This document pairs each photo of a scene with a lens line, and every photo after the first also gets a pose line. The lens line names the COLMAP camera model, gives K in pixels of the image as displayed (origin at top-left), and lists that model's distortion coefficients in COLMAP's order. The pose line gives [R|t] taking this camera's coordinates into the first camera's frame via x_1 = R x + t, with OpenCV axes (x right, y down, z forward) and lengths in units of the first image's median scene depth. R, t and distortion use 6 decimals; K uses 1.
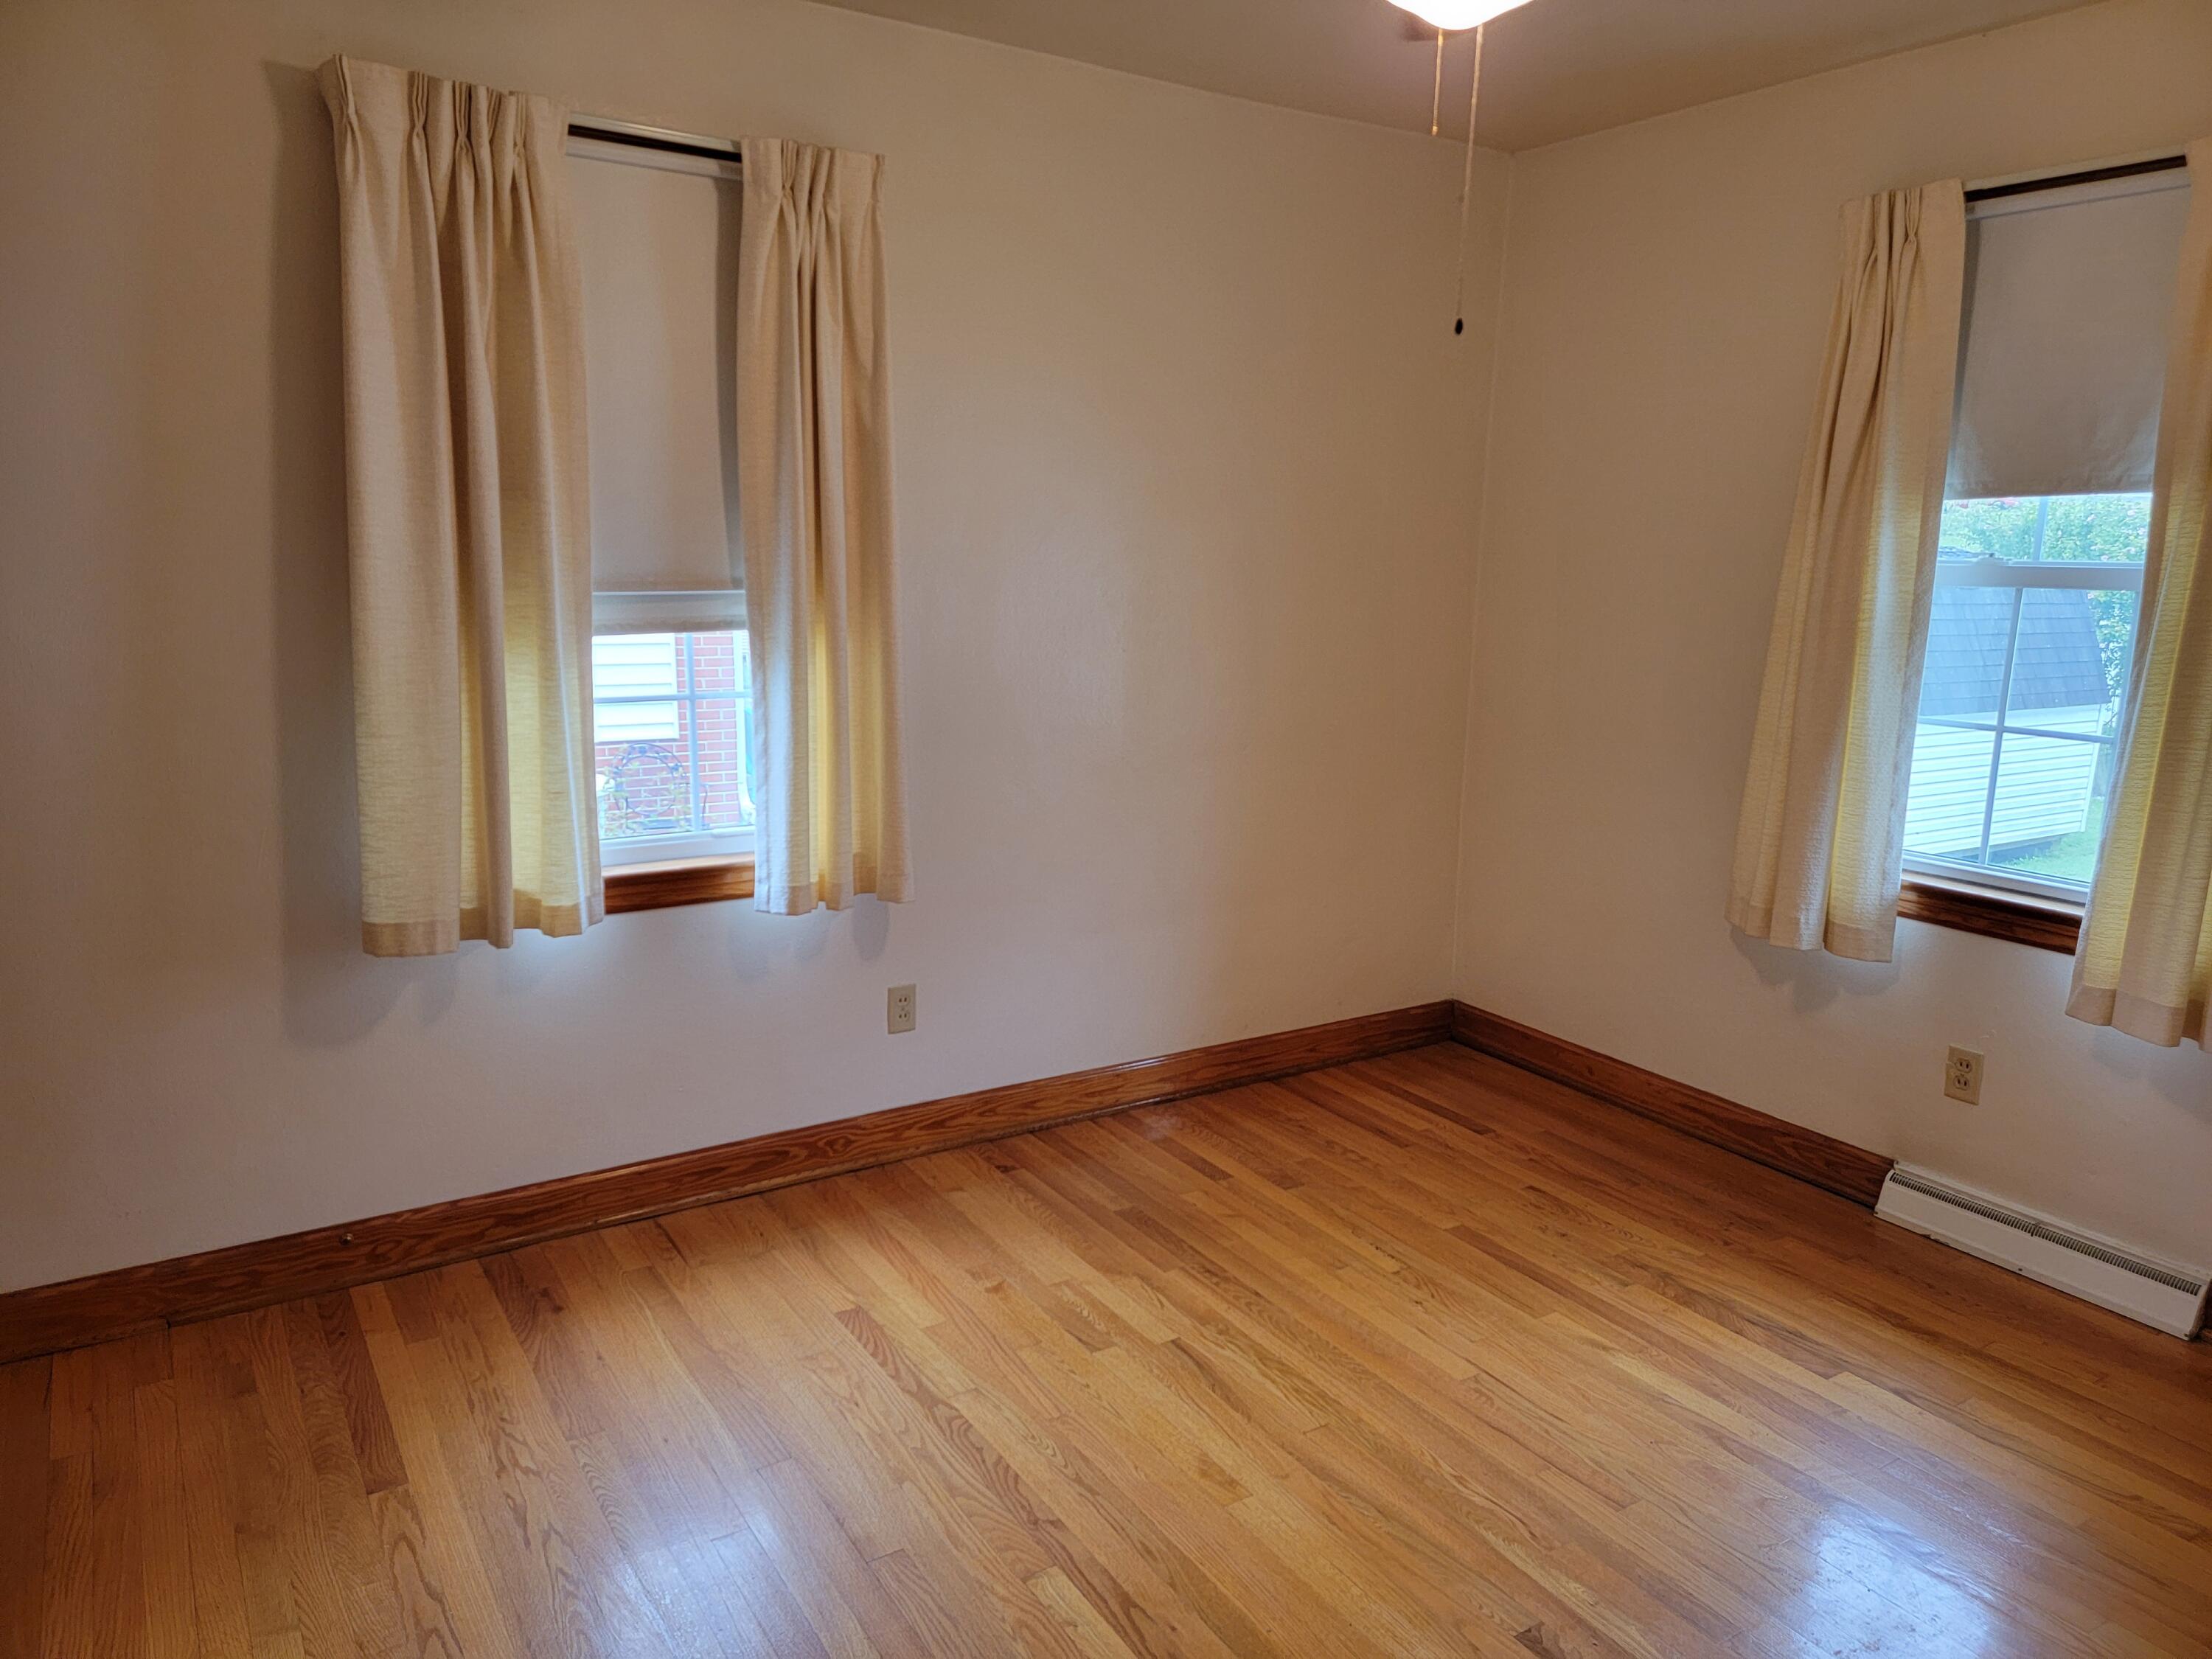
lens RADIAL K [[1524.2, 0, 1104.4], [0, 1524.2, 826.6], [0, 0, 1]] dist [0.044553, -0.011846]
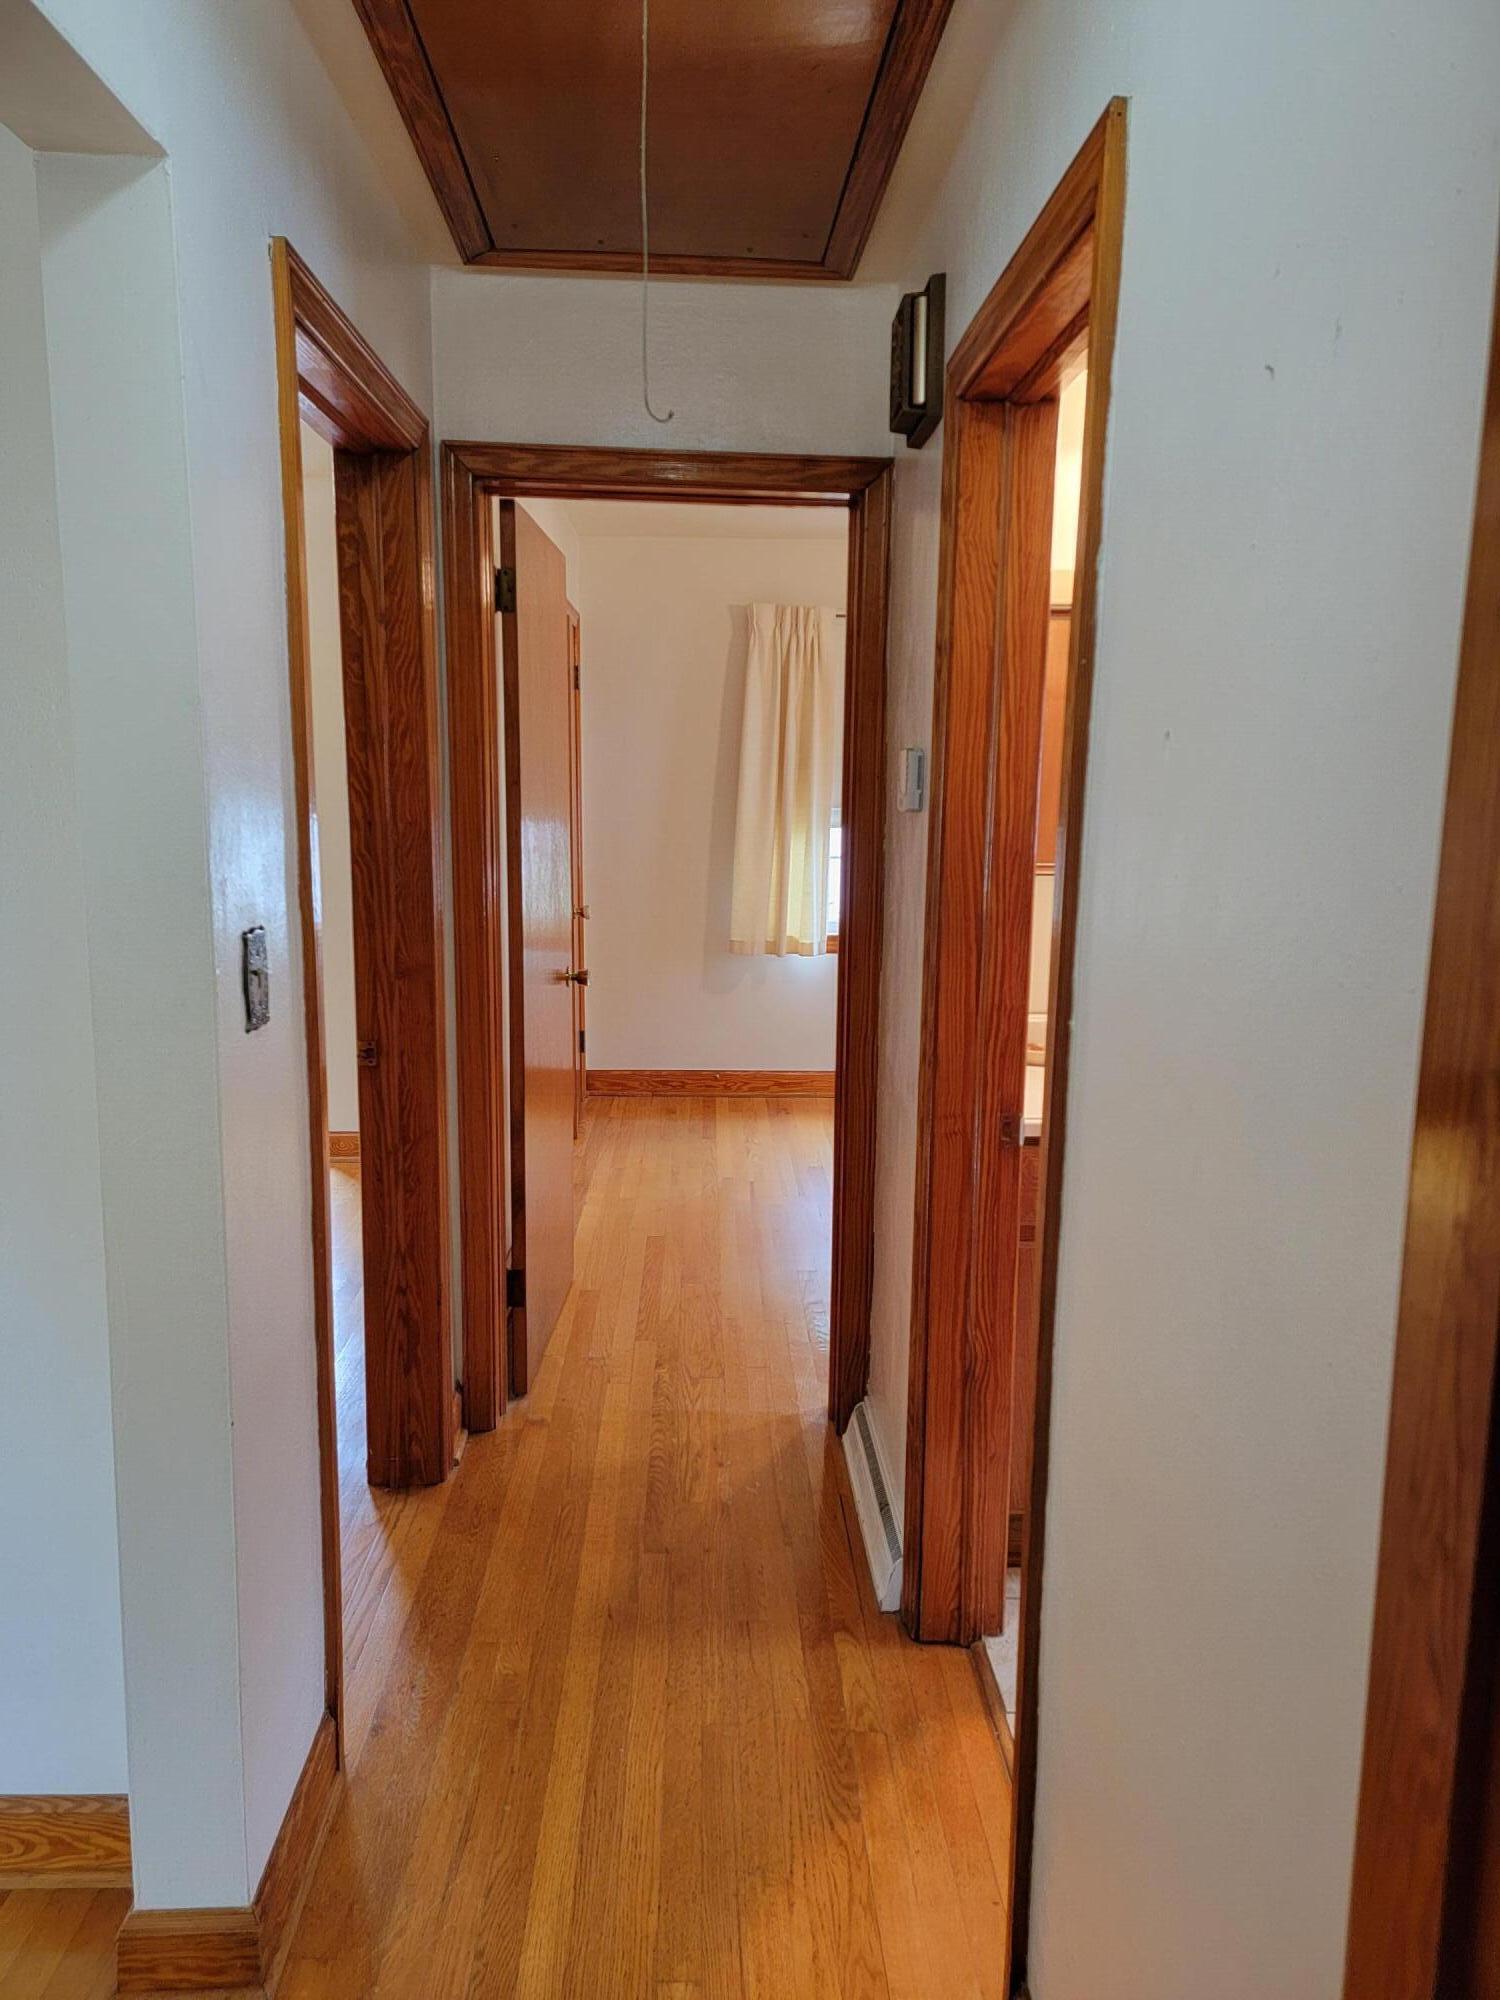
lens RADIAL K [[1378.1, 0, 751.9], [0, 1378.1, 997.2], [0, 0, 1]] dist [0.044553, -0.011846]
pose [[0.860658, 0.083091, -0.502357, 0.678353], [-0.096316, 0.995351, -0.000379, 0.151337], [0.499990, 0.048711, 0.864660, -0.906354]]
